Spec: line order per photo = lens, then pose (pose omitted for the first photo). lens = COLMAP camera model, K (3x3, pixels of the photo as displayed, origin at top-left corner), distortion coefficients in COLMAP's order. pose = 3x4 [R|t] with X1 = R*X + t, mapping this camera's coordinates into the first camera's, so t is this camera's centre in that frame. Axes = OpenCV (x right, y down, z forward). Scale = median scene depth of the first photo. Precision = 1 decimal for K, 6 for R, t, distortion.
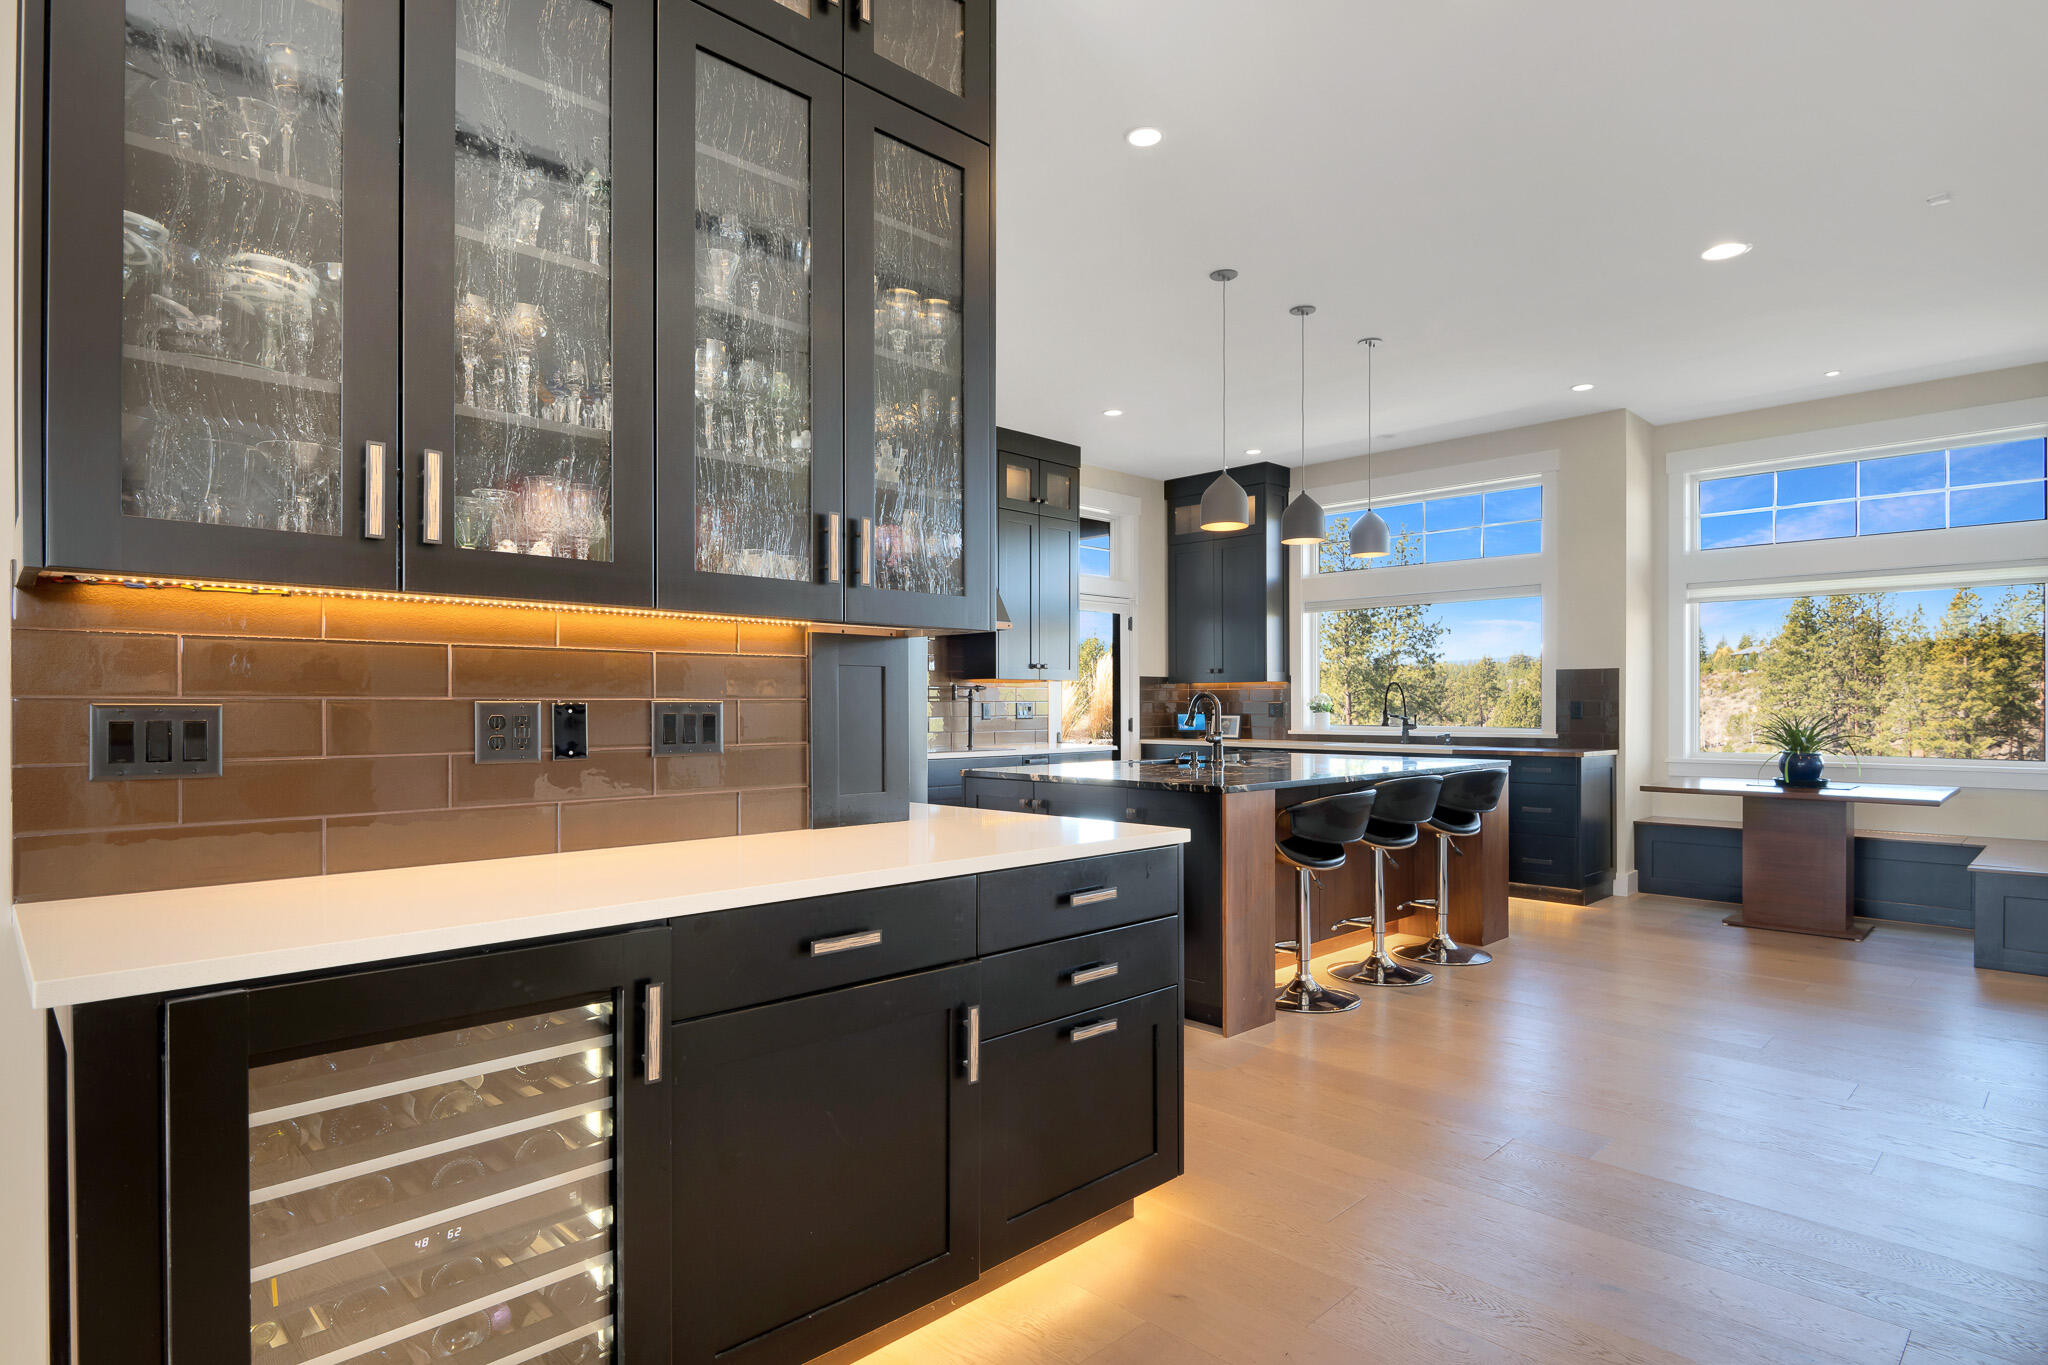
lens RADIAL K [[1081.0, 0, 1020.3], [0, 1081.0, 708.3], [0, 0, 1]] dist [-0.001099, -0.000956]
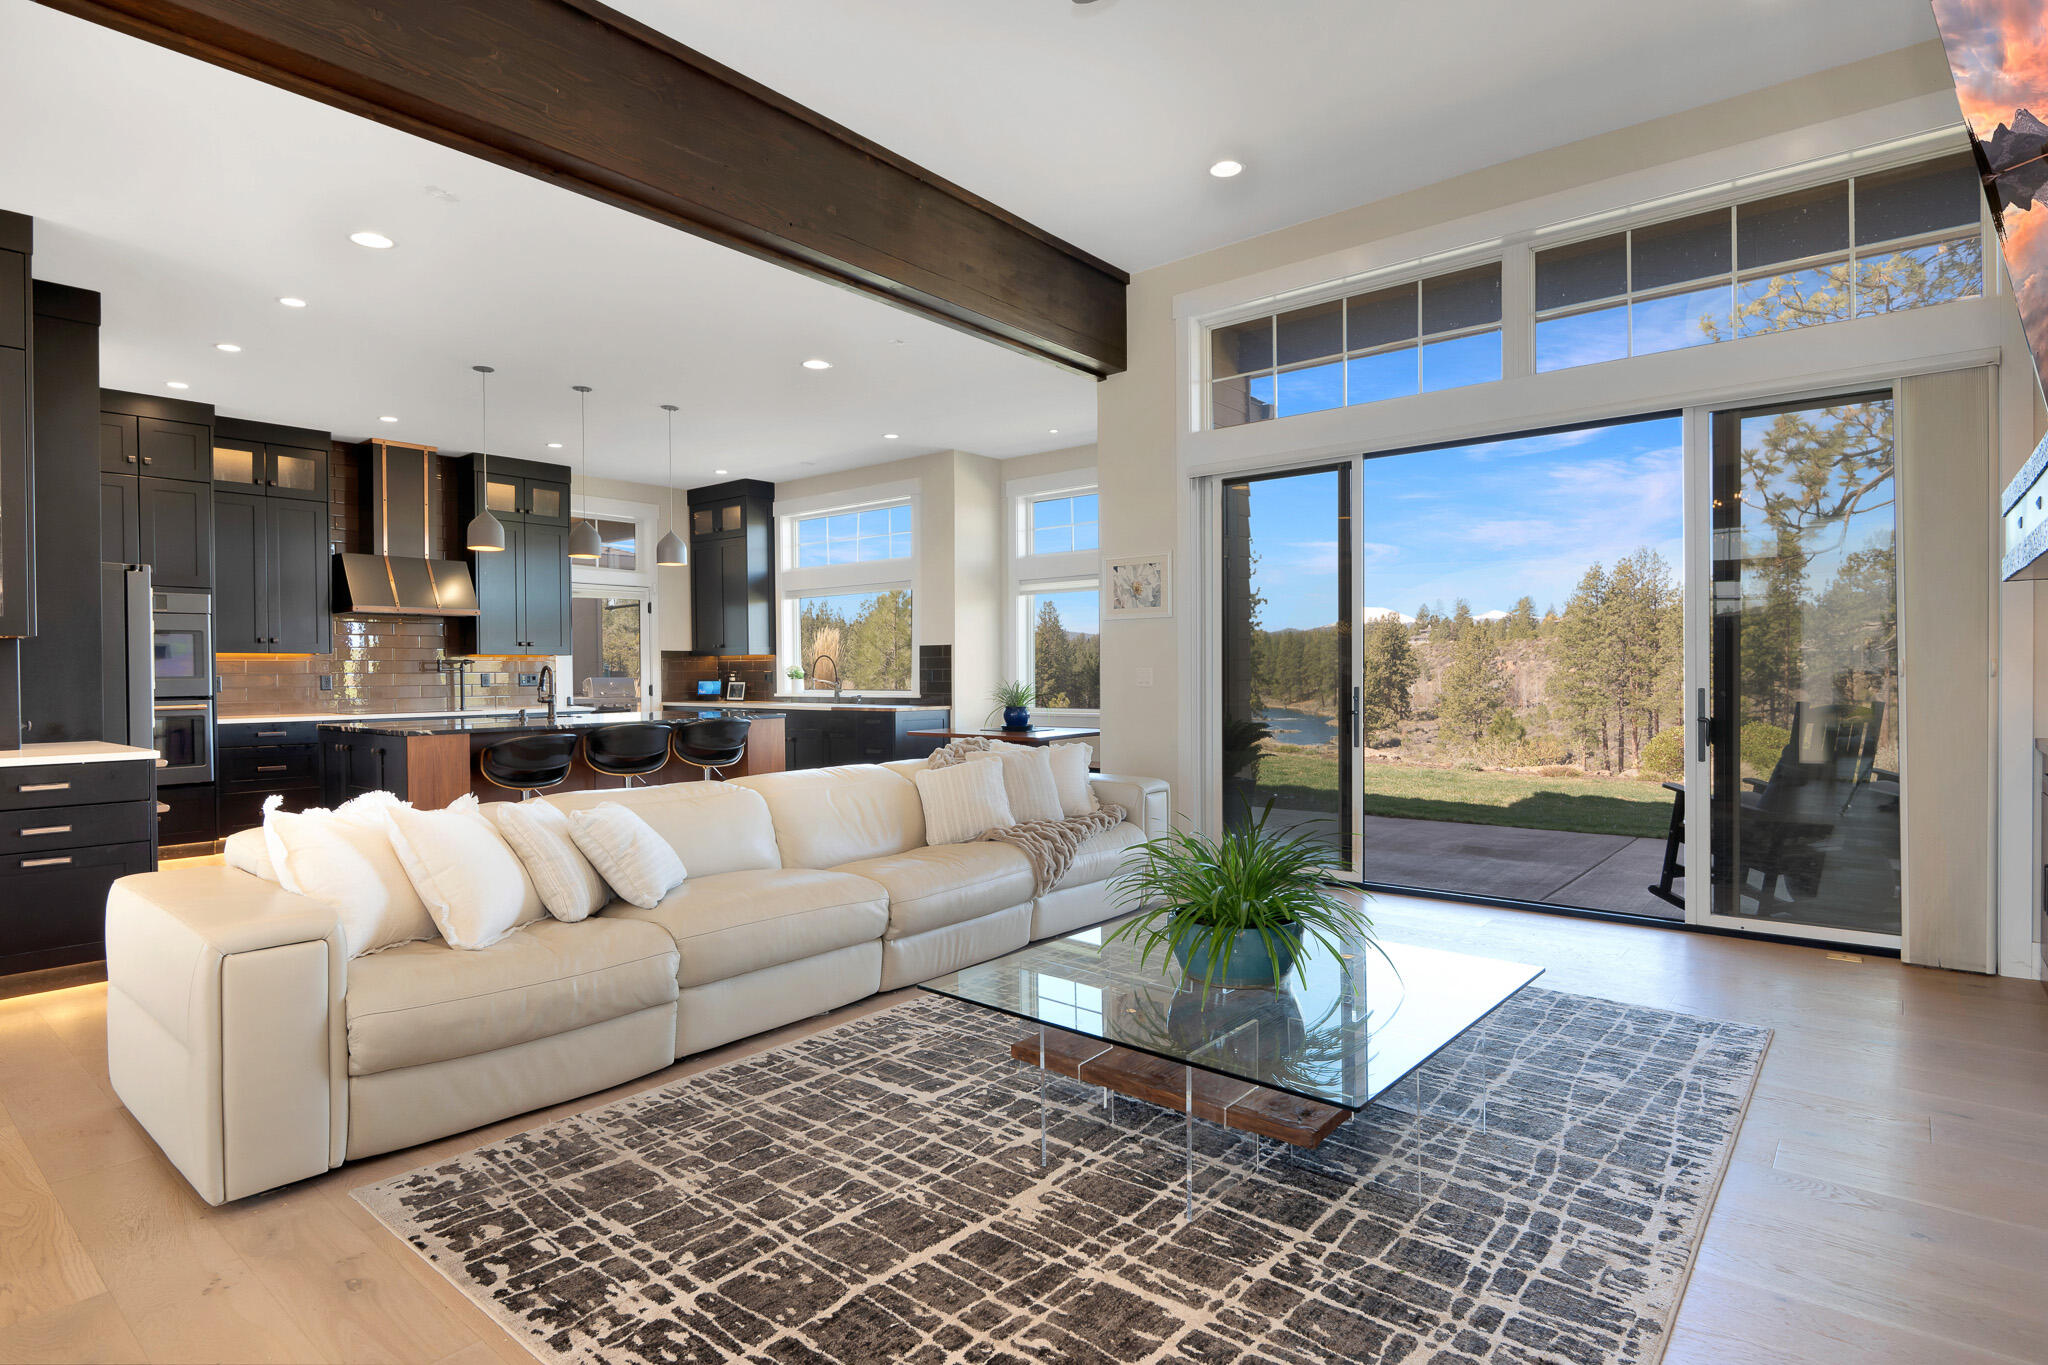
lens RADIAL K [[1056.8, 0, 1024.0], [0, 1056.8, 682.5], [0, 0, 1]] dist [-0.000115, -0.000269]
pose [[0.994518, -0.007233, 0.104313, 0.408538], [0.006510, 0.999952, 0.007271, 0.000491], [-0.104361, -0.006552, 0.994518, -0.243672]]
